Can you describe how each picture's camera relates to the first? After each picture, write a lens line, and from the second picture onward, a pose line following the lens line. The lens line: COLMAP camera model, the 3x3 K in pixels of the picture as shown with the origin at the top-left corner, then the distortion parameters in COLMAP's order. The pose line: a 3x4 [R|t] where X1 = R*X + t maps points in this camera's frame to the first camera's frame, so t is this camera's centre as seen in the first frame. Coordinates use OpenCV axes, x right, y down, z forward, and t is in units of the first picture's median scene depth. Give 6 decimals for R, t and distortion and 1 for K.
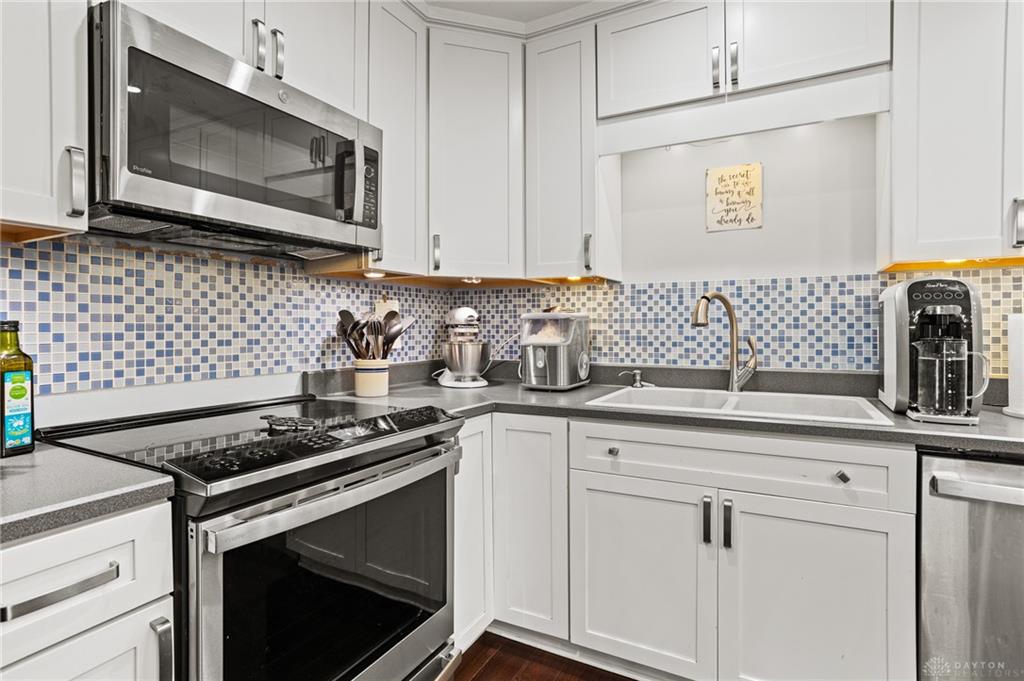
lens RADIAL K [[507.4, 0, 510.4], [0, 507.4, 336.5], [0, 0, 1]] dist [-0.071596, 0.041306]
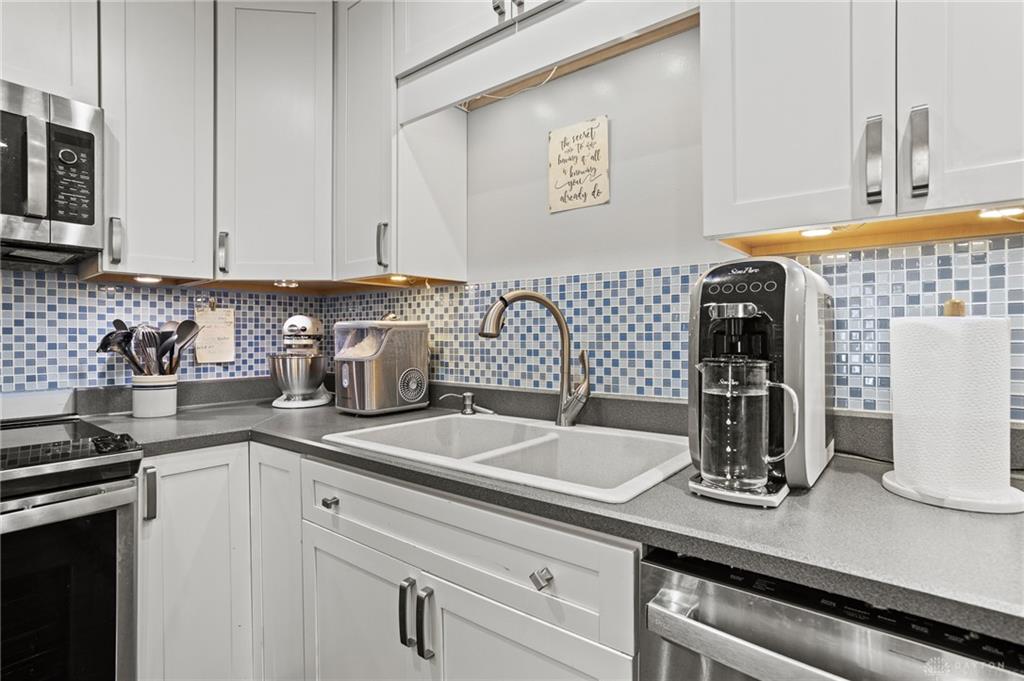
lens RADIAL K [[512.4, 0, 512.0], [0, 512.4, 340.5], [0, 0, 1]] dist [-0.062474, 0.042834]
pose [[0.985514, -0.000070, -0.169597, 0.486377], [-0.001586, 0.999952, -0.009626, -0.007759], [0.169589, 0.009756, 0.985467, 0.235150]]
